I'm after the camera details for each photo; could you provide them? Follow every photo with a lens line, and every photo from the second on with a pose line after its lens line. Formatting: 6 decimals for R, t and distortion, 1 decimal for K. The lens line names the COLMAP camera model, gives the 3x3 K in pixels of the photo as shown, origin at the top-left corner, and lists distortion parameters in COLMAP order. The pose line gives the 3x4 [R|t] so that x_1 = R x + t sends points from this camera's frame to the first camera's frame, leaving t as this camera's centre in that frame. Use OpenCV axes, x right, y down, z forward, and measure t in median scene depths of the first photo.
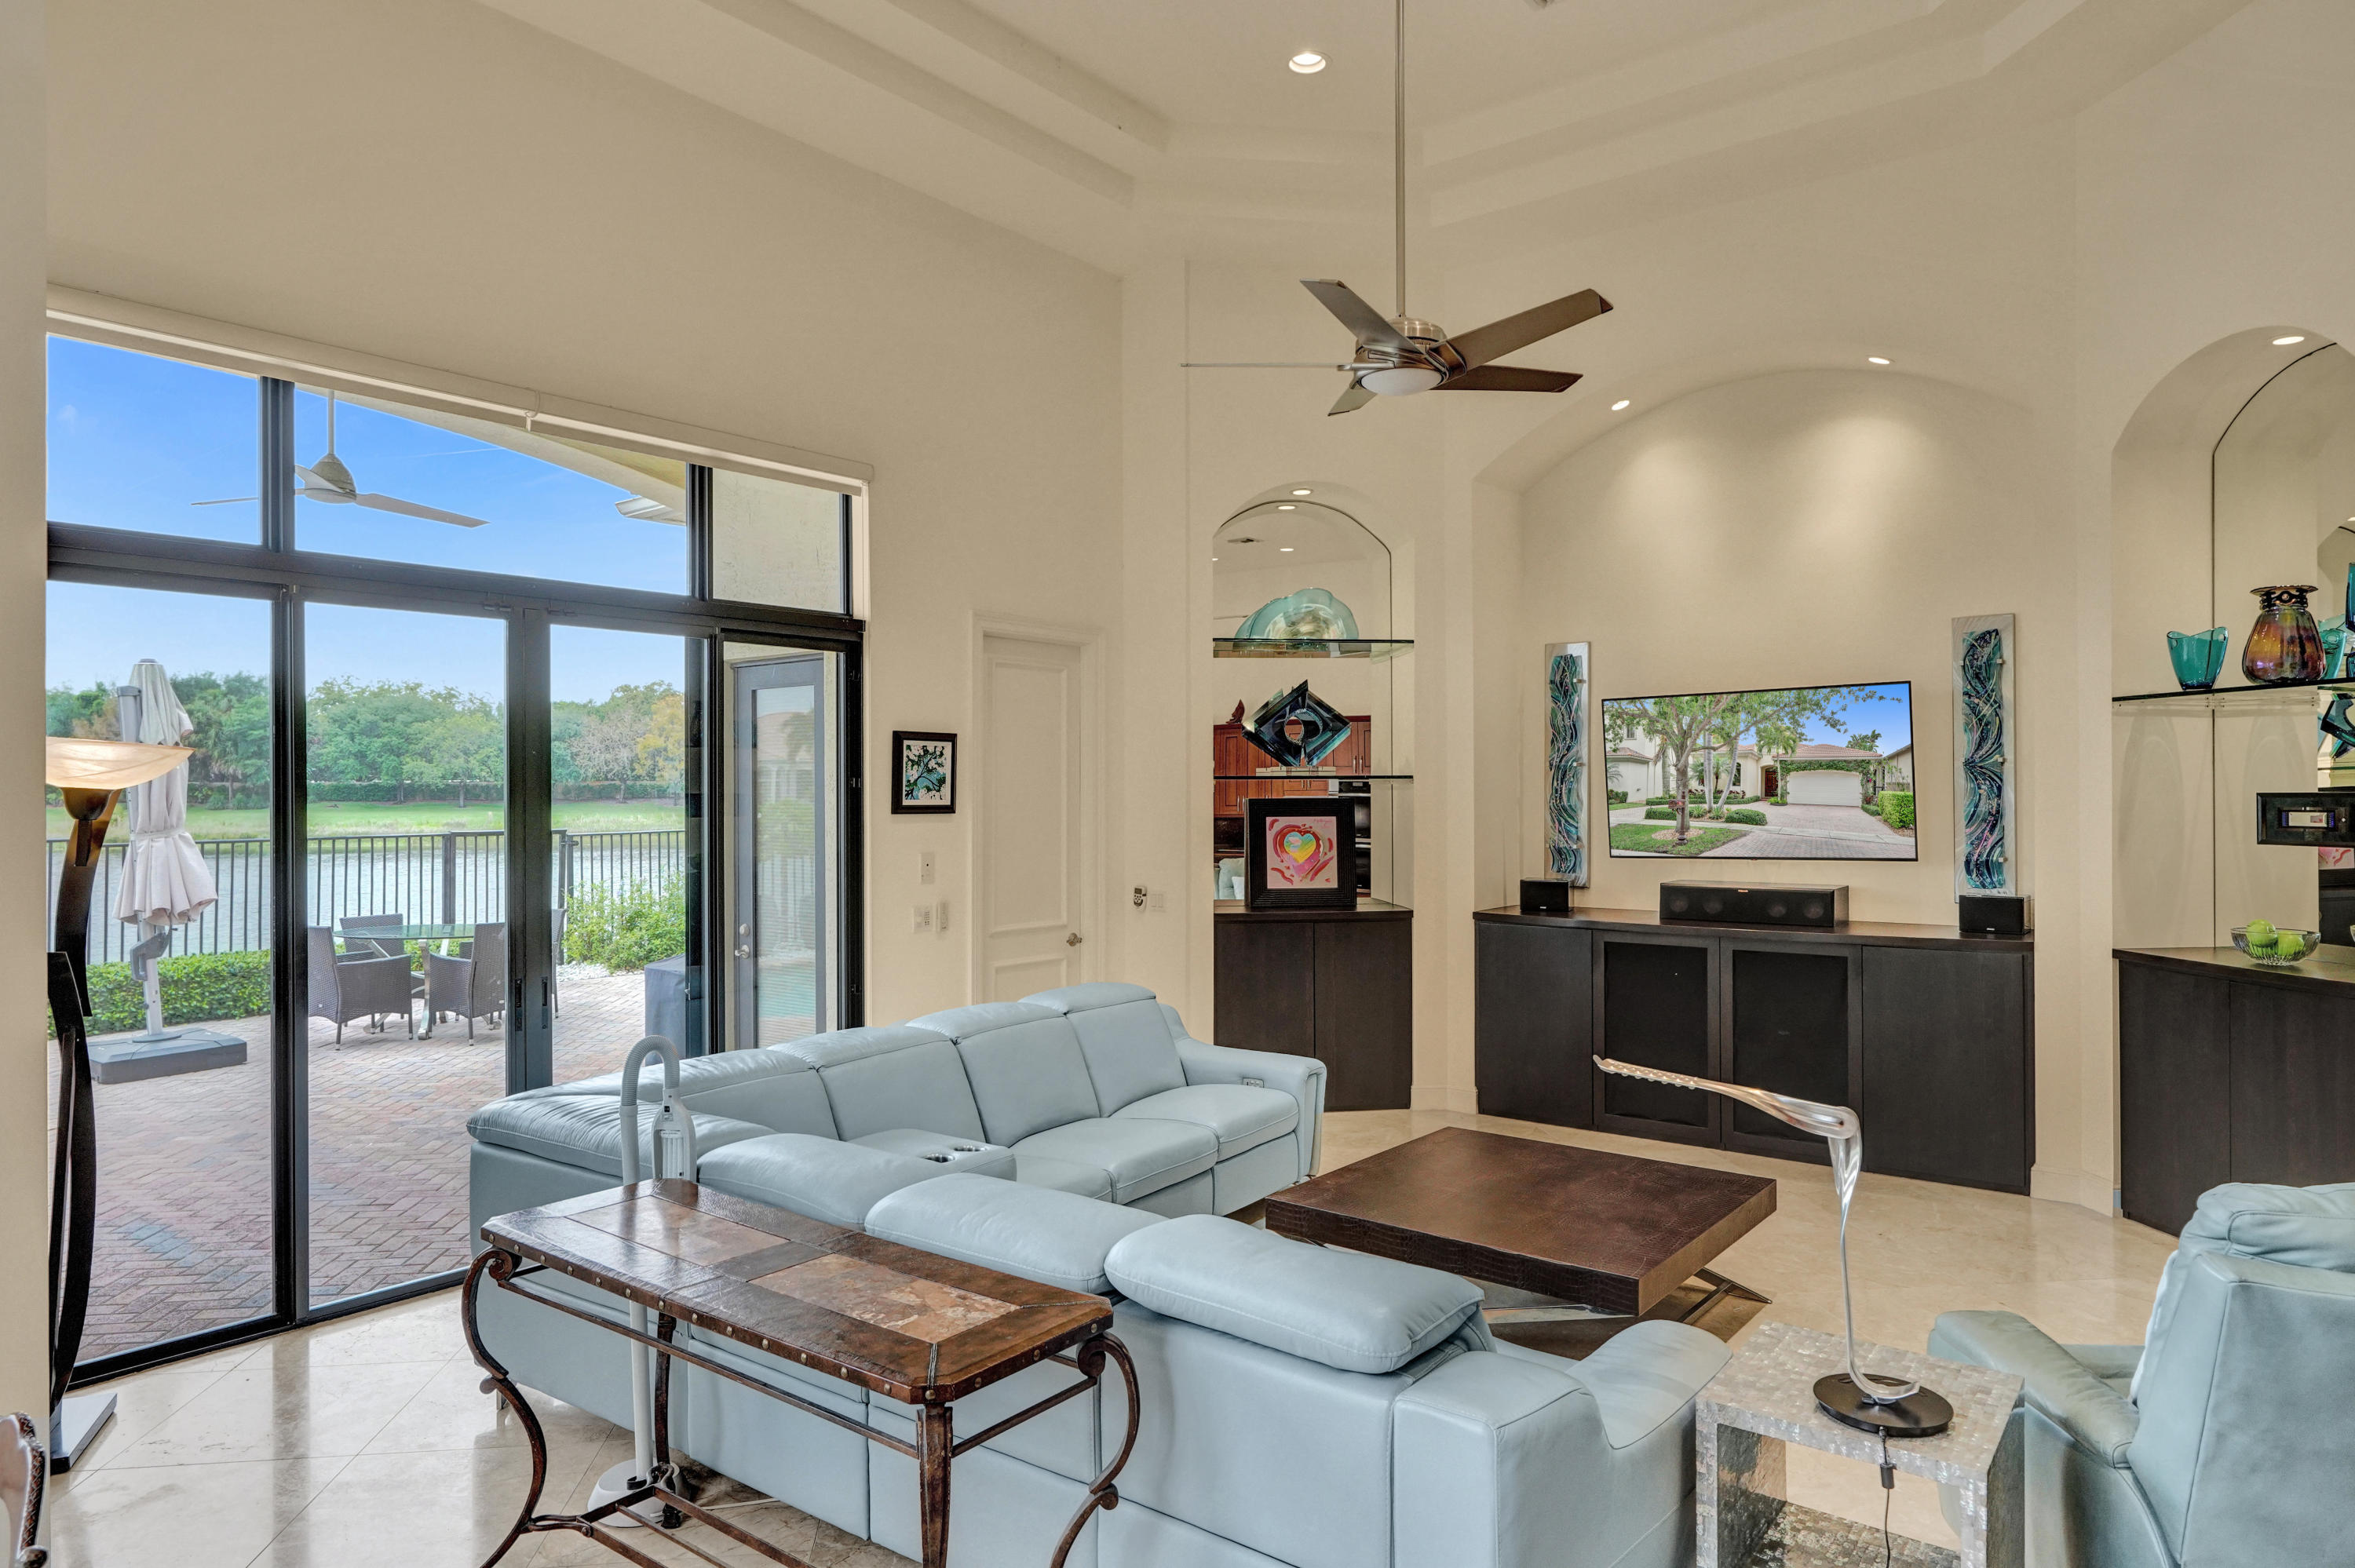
lens RADIAL K [[1424.5, 0, 1177.5], [0, 1424.5, 784.0], [0, 0, 1]] dist [-0.005175, -0.002361]
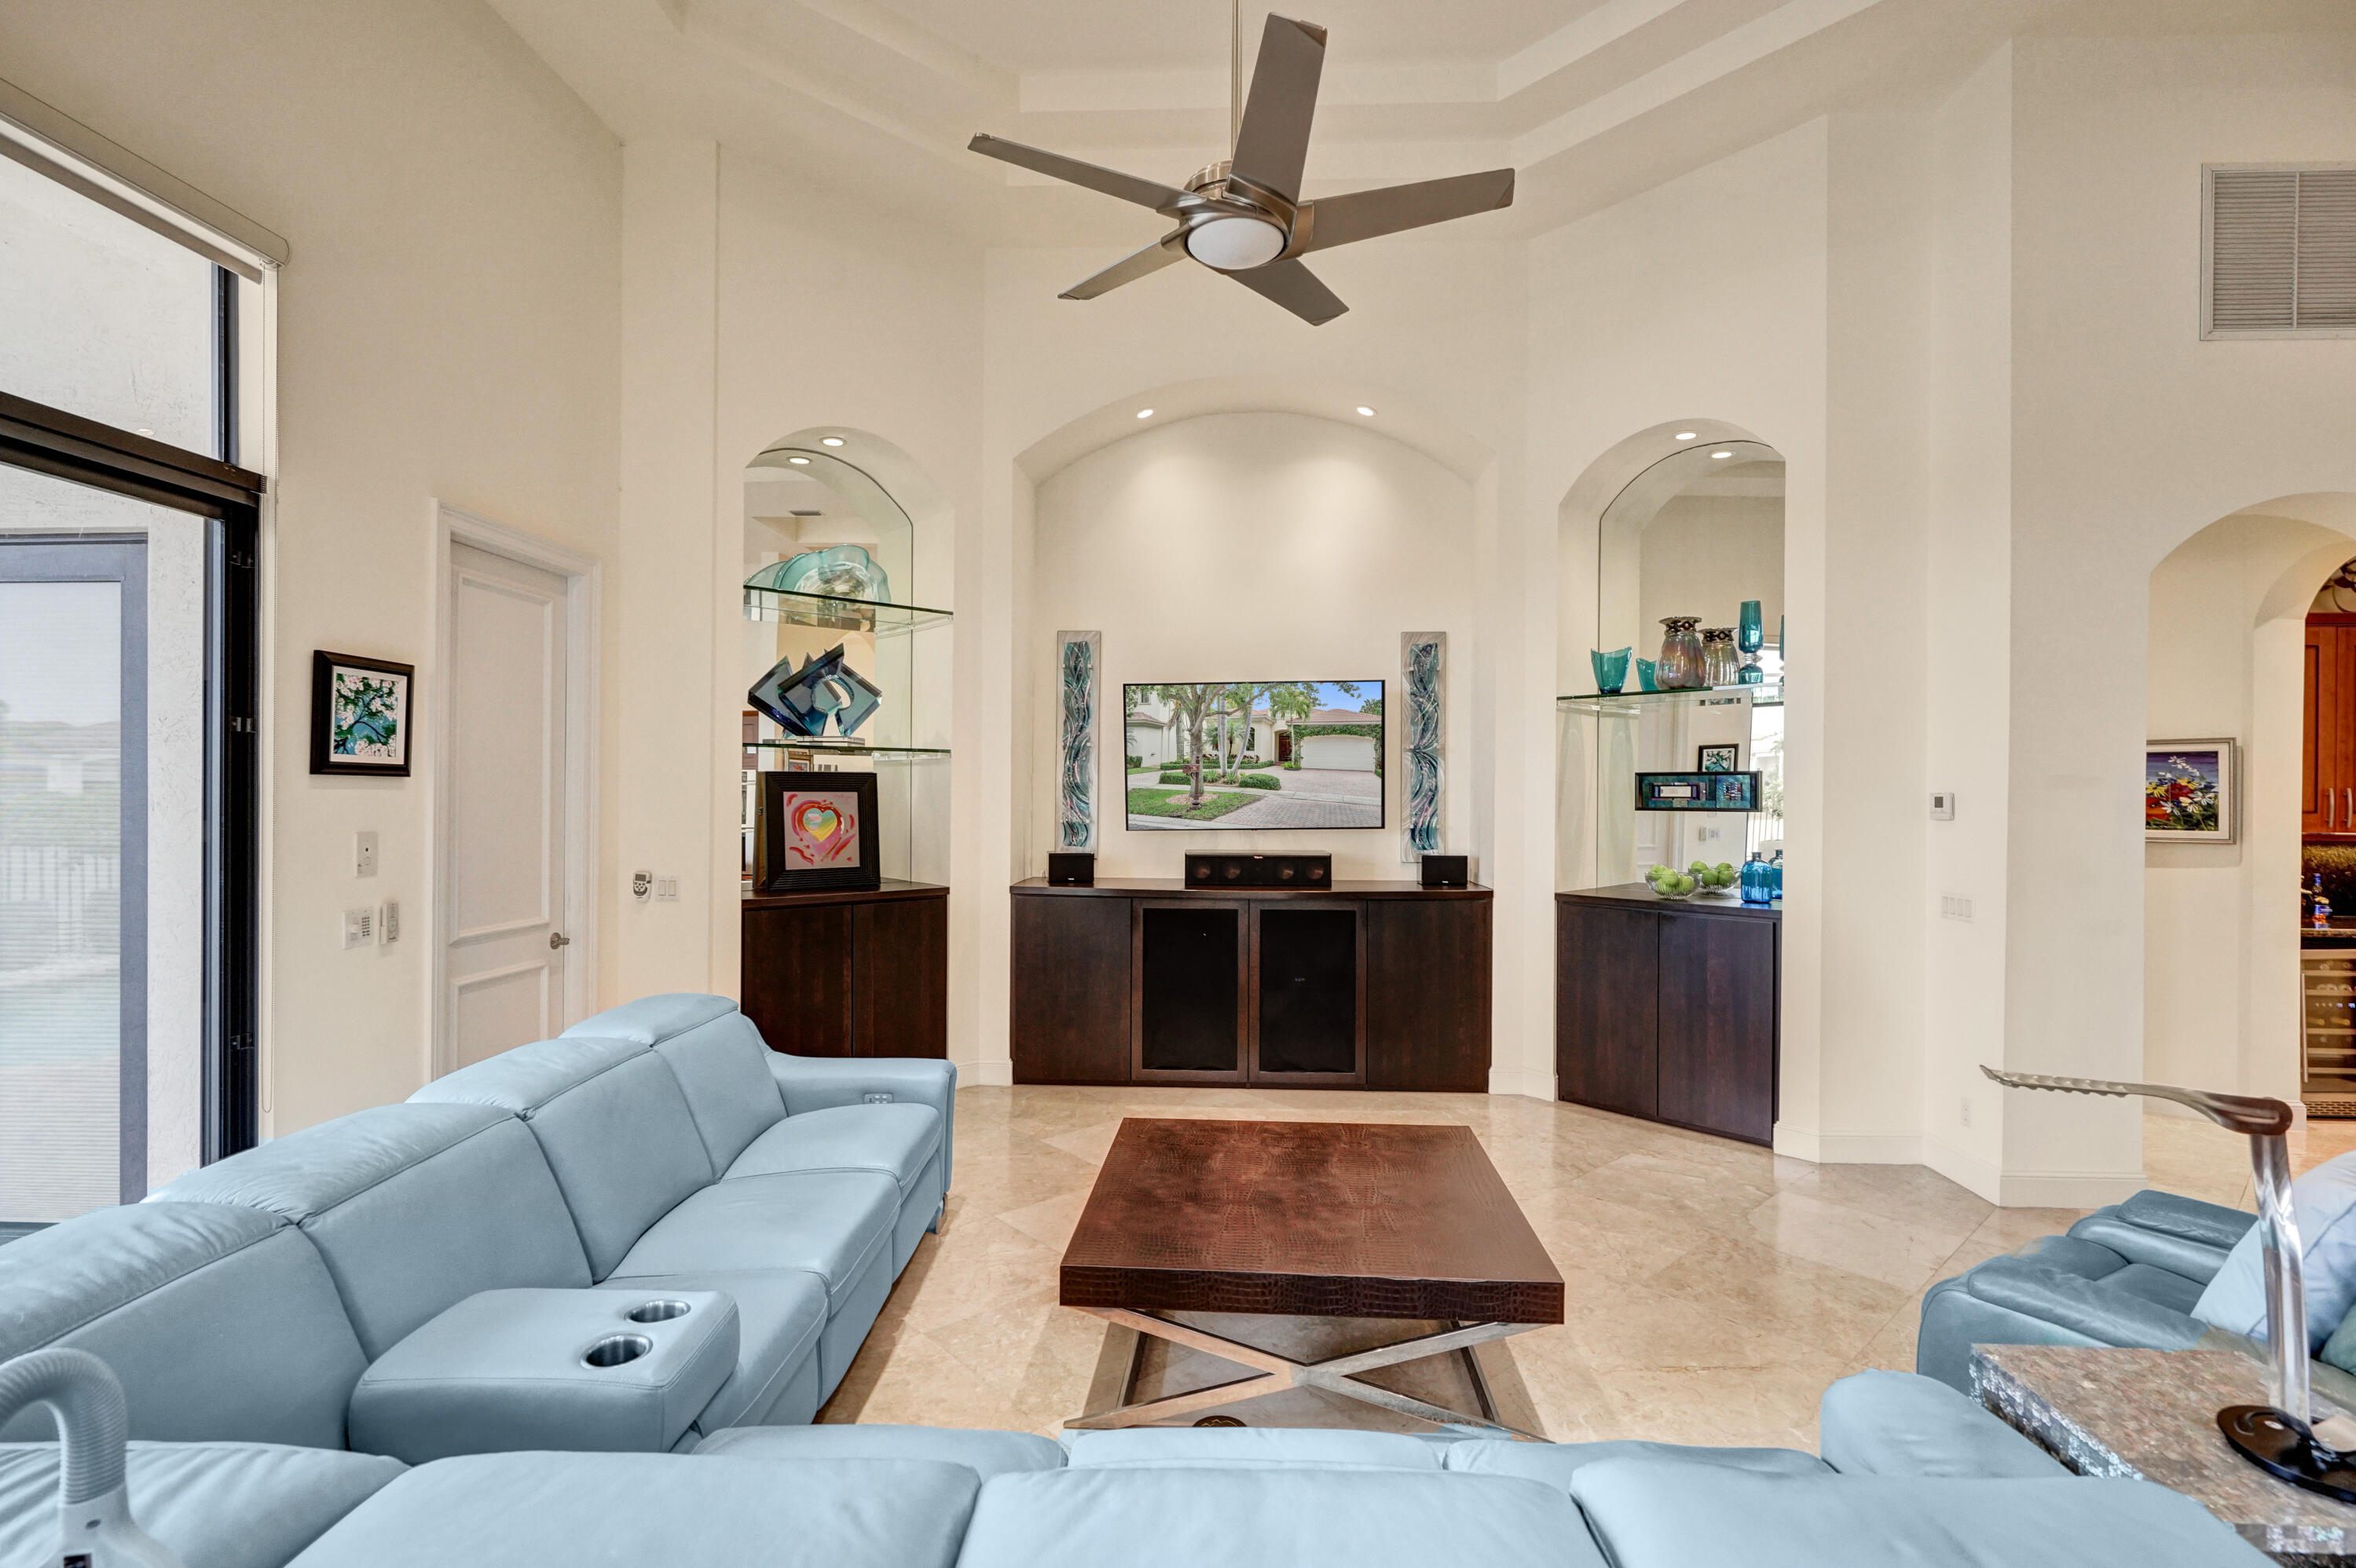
lens RADIAL K [[1091.0, 0, 1197.5], [0, 1091.0, 794.7], [0, 0, 1]] dist [-0.020842, 0.017089]
pose [[0.815086, 0.006960, 0.579298, -0.149479], [-0.011254, 0.999929, 0.003822, 0.023011], [-0.579230, -0.009635, 0.815107, 0.328289]]
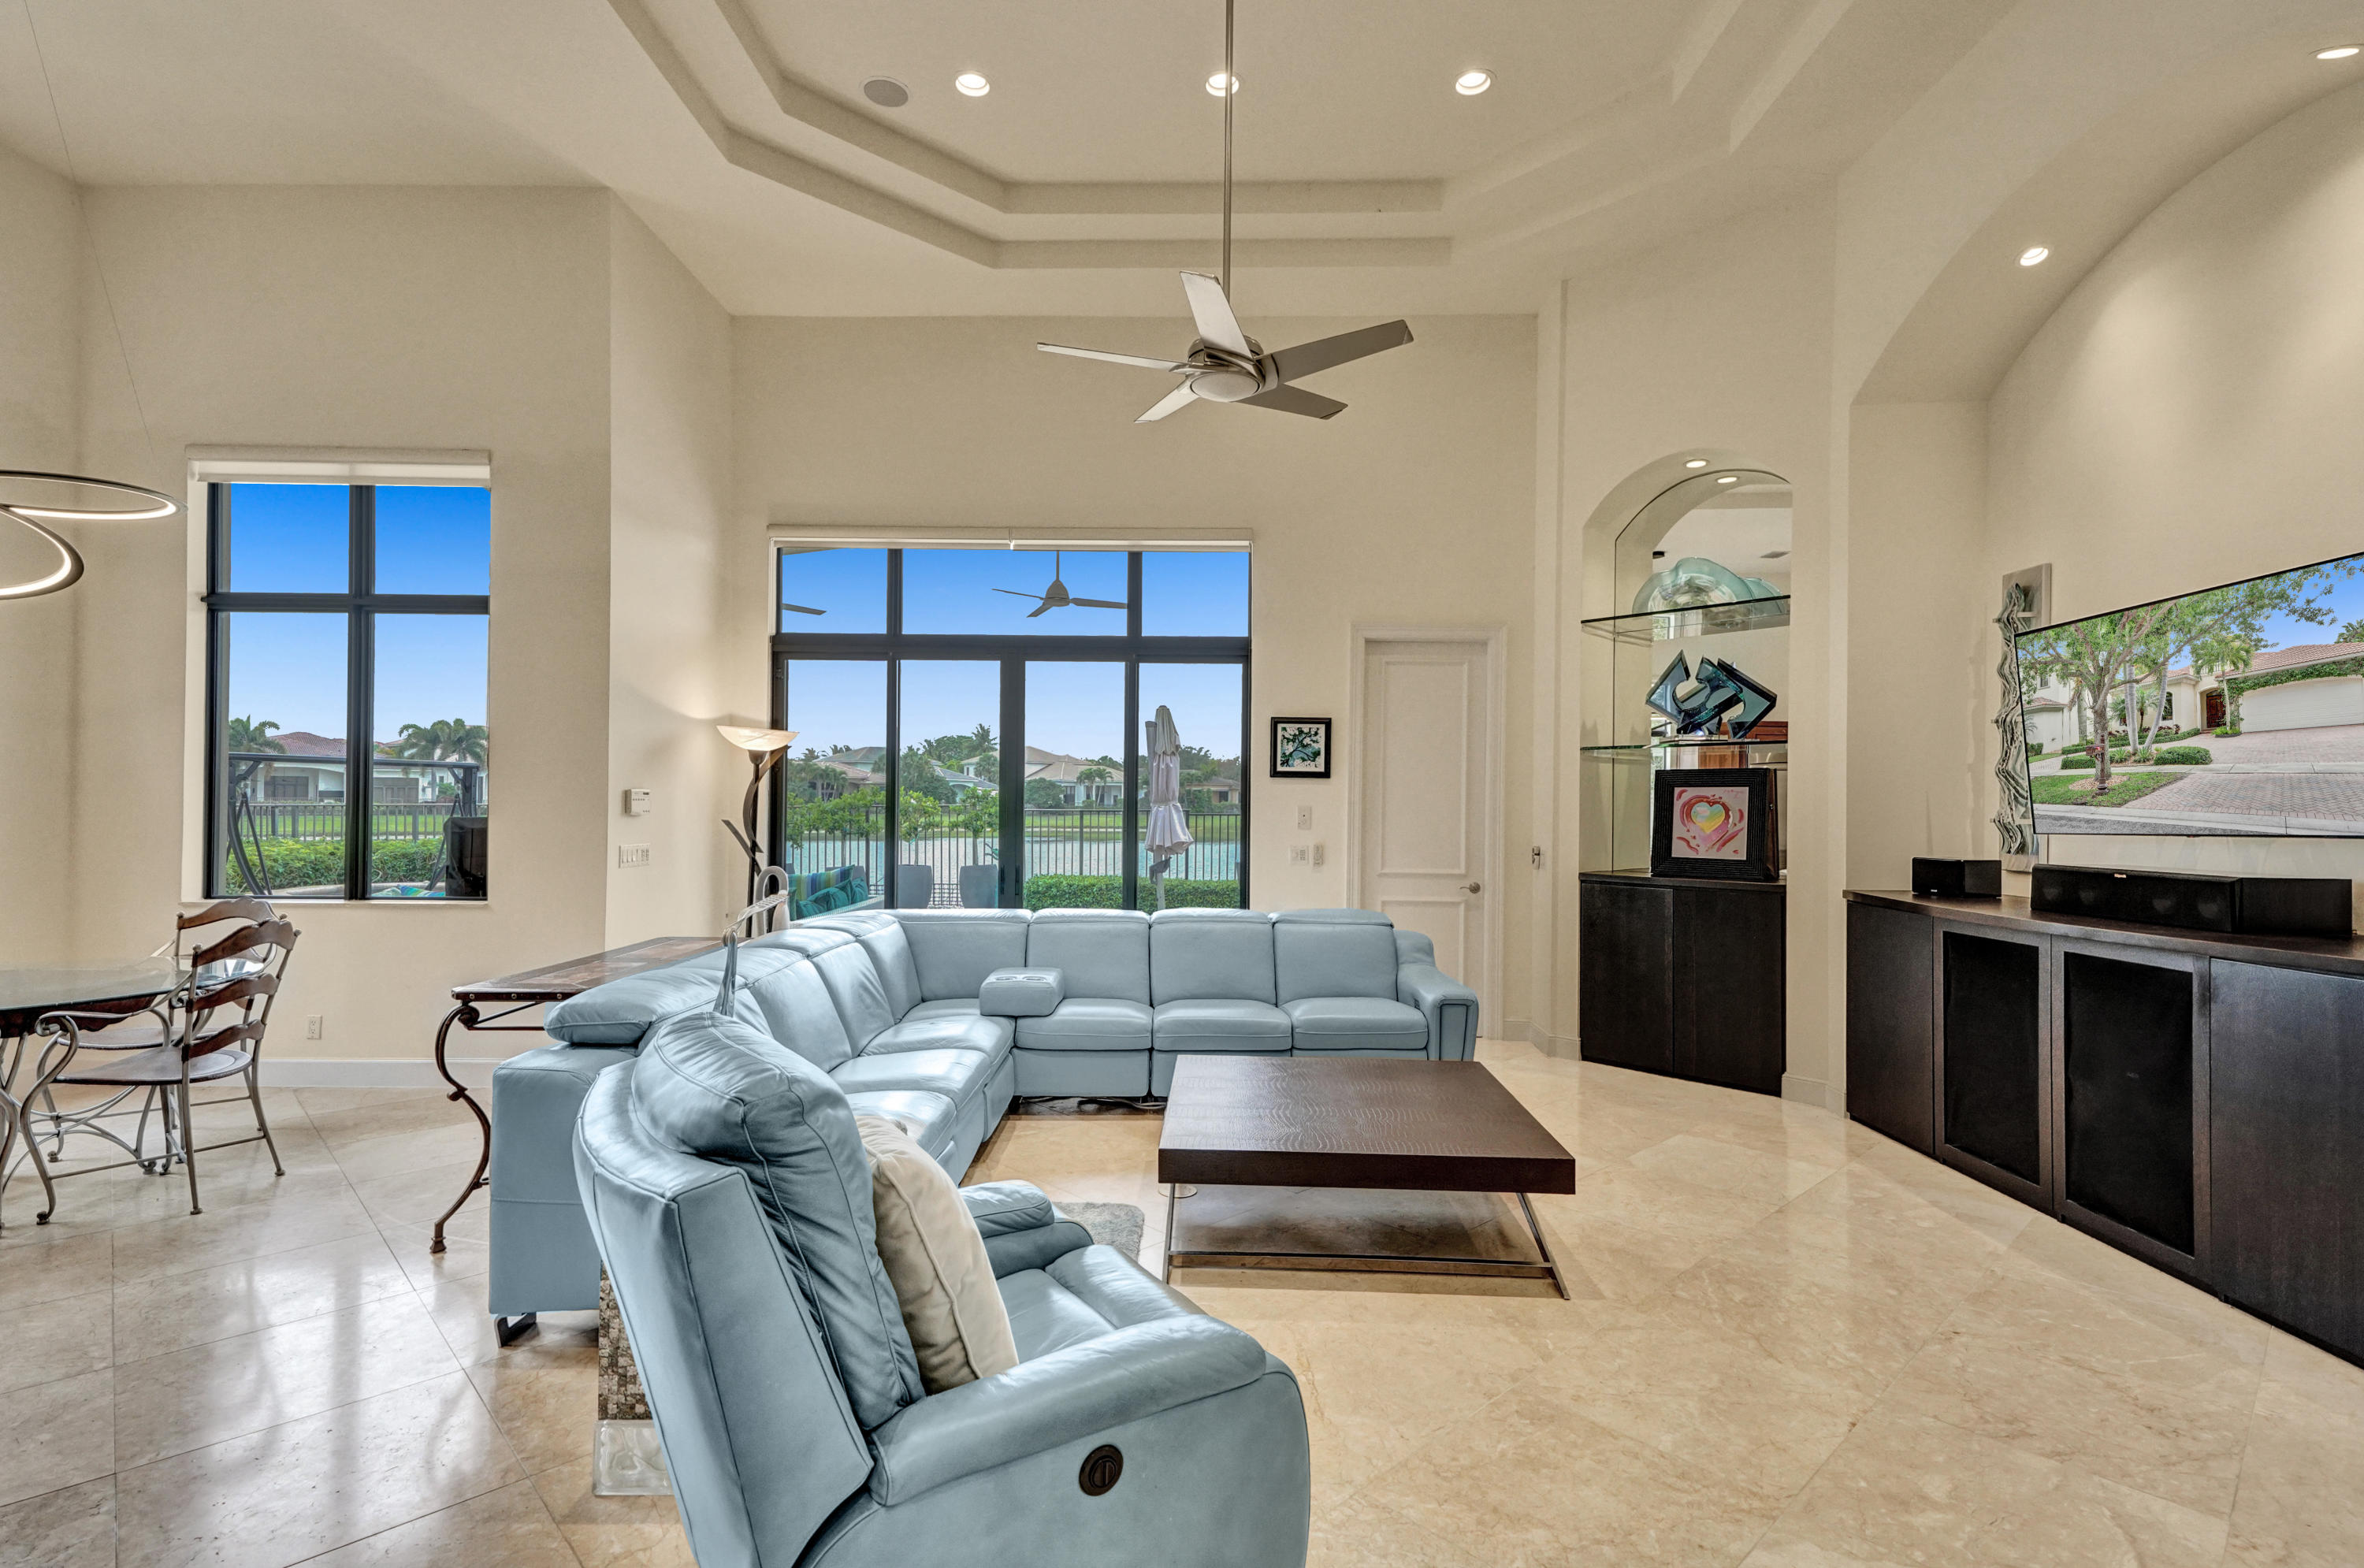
lens RADIAL K [[1097.3, 0, 1194.2], [0, 1097.3, 793.2], [0, 0, 1]] dist [0.045143, -0.018055]
pose [[0.606169, 0.000414, -0.795336, 0.580654], [-0.009066, 0.999938, -0.006390, 0.042193], [0.795284, 0.011084, 0.606135, 0.281407]]
